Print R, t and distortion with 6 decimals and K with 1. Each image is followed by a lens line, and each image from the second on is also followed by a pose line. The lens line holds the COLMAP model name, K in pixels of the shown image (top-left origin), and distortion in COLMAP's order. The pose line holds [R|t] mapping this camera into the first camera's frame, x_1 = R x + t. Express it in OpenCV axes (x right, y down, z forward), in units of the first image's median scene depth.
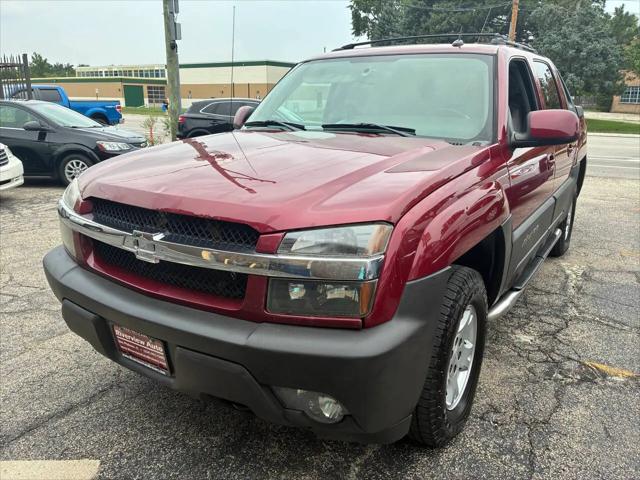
lens RADIAL K [[484.0, 0, 322.2], [0, 484.0, 237.6], [0, 0, 1]] dist [0.059760, -0.070654]
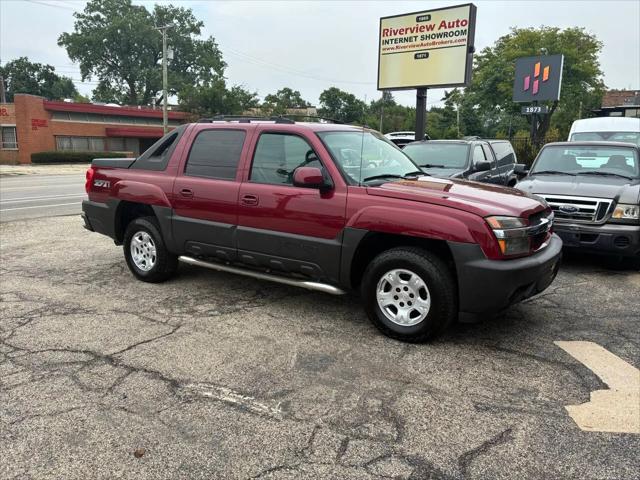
lens RADIAL K [[484.0, 0, 322.2], [0, 484.0, 237.6], [0, 0, 1]] dist [0.059760, -0.070654]
pose [[0.006660, -0.189027, 0.981949, -0.671611], [0.262897, 0.947759, 0.180662, -0.157728], [-0.964801, 0.256948, 0.056007, 0.486093]]
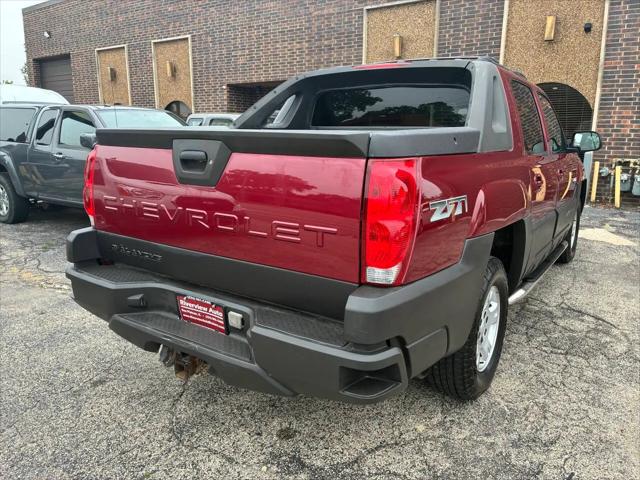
lens RADIAL K [[481.4, 0, 320.0], [0, 481.4, 240.0], [0, 0, 1]] dist [0.081698, -0.105216]
pose [[-0.999755, -0.016887, 0.014314, 0.244058], [-0.008058, 0.879854, 0.475177, -0.306009], [-0.020619, 0.474945, -0.879774, 1.125371]]
